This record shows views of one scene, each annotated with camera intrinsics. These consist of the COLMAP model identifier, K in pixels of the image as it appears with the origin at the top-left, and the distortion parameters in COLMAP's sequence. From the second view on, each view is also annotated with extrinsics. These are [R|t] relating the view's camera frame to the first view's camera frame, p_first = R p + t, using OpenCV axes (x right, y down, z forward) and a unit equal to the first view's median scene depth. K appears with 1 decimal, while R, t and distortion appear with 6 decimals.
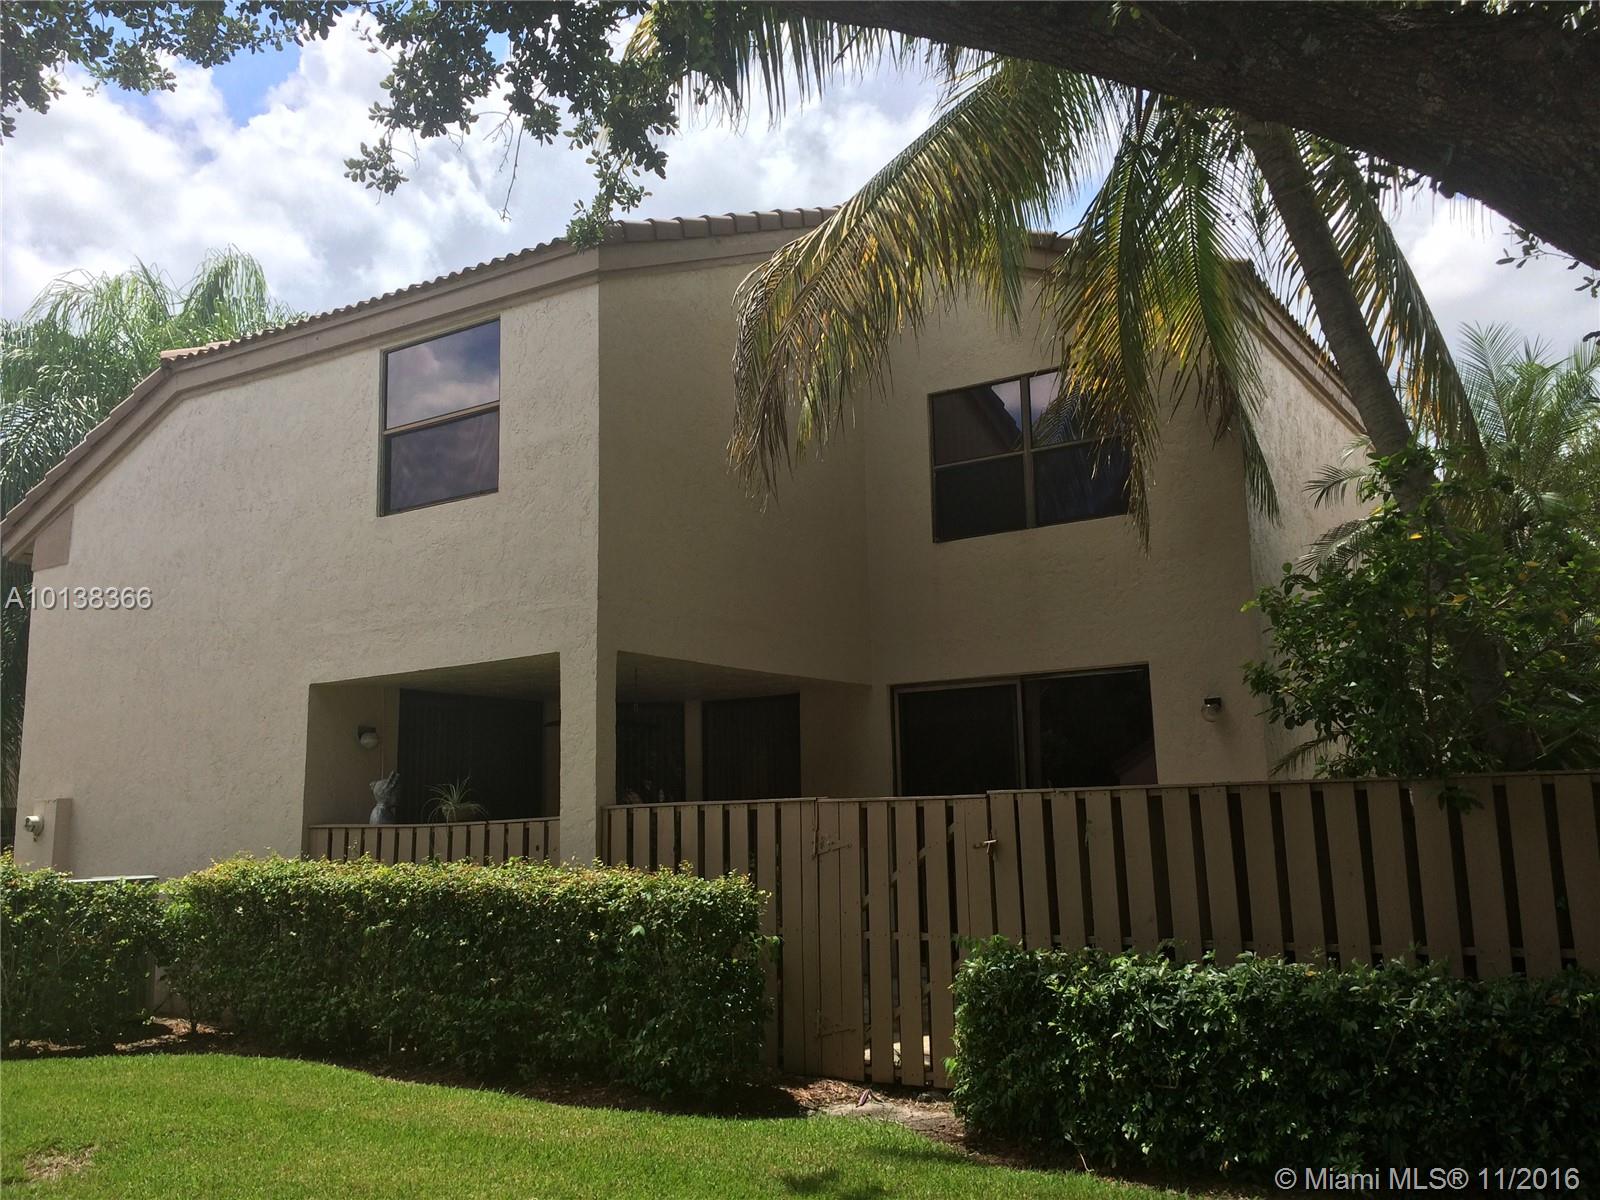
lens RADIAL K [[1368.0, 0, 800.2], [0, 1368.0, 596.2], [0, 0, 1]] dist [0.075744, -0.107408]
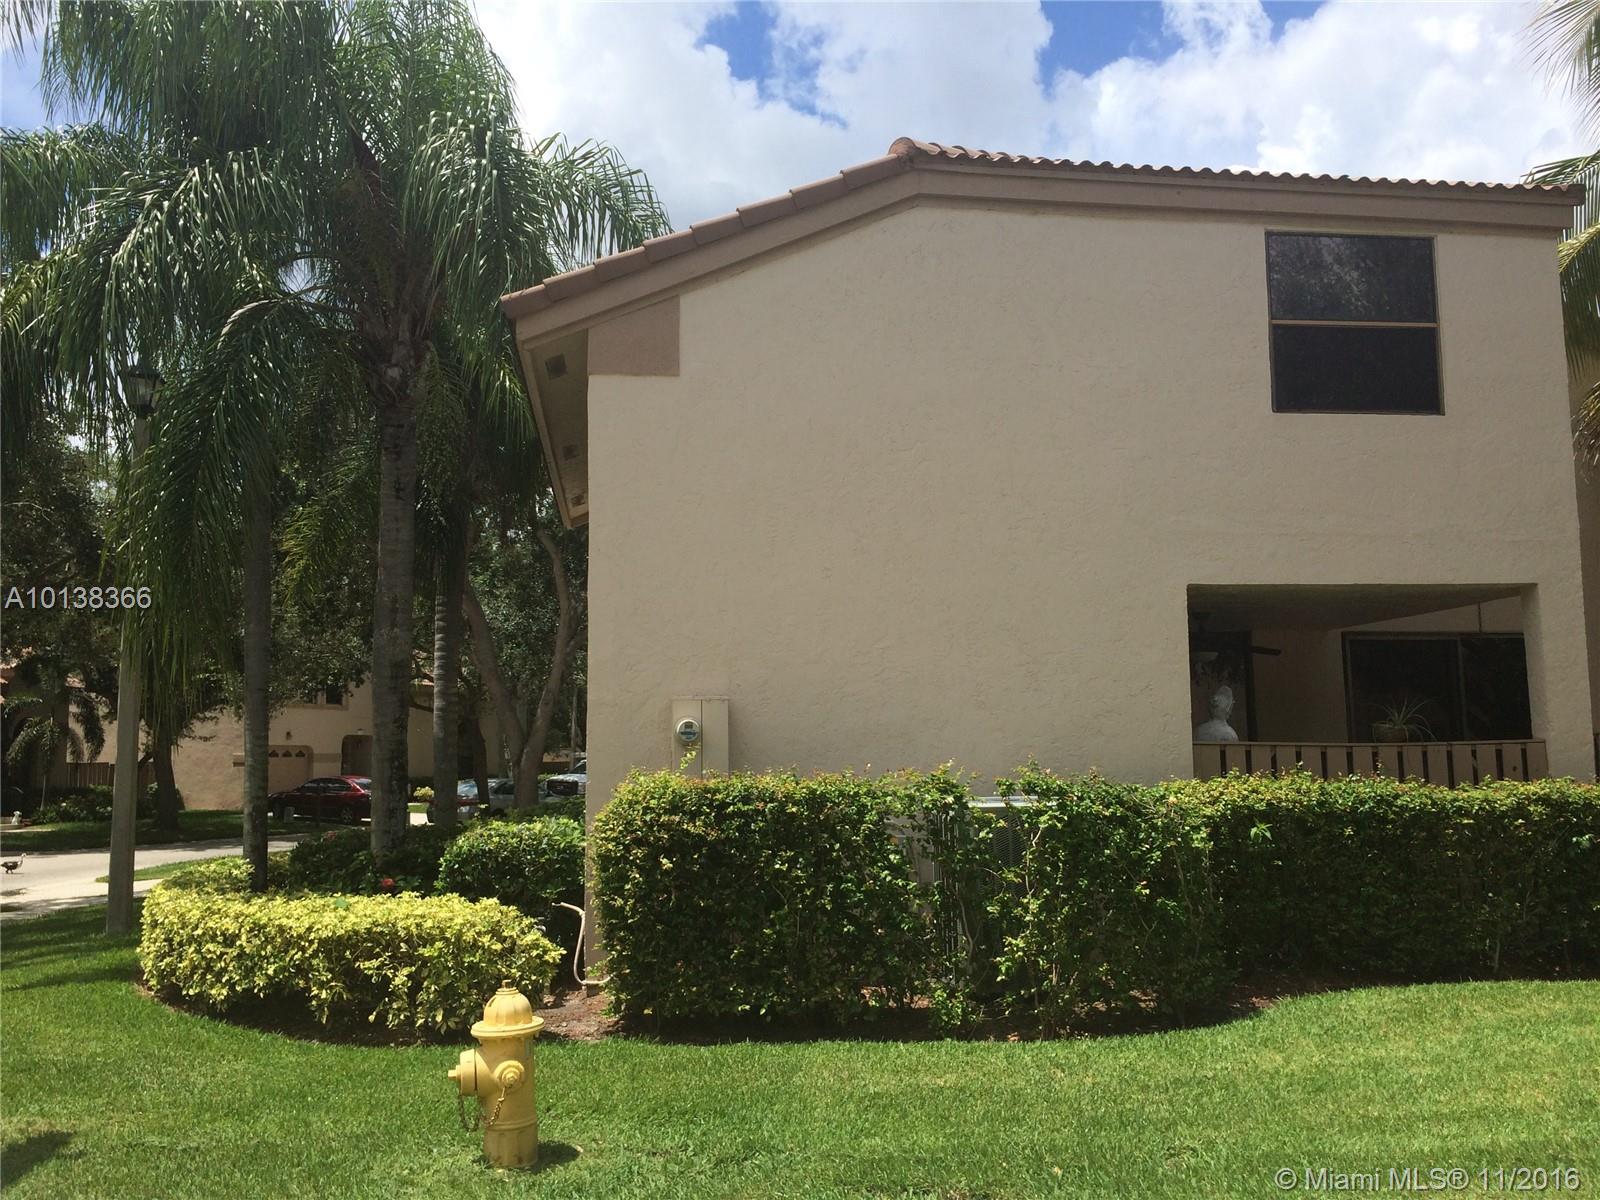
lens RADIAL K [[1368.0, 0, 800.2], [0, 1368.0, 596.2], [0, 0, 1]] dist [0.075744, -0.107408]
pose [[0.765897, 0.076955, 0.638341, -1.214701], [-0.117796, 0.992802, 0.021647, 0.088754], [-0.632080, -0.091773, 0.769449, 0.515013]]
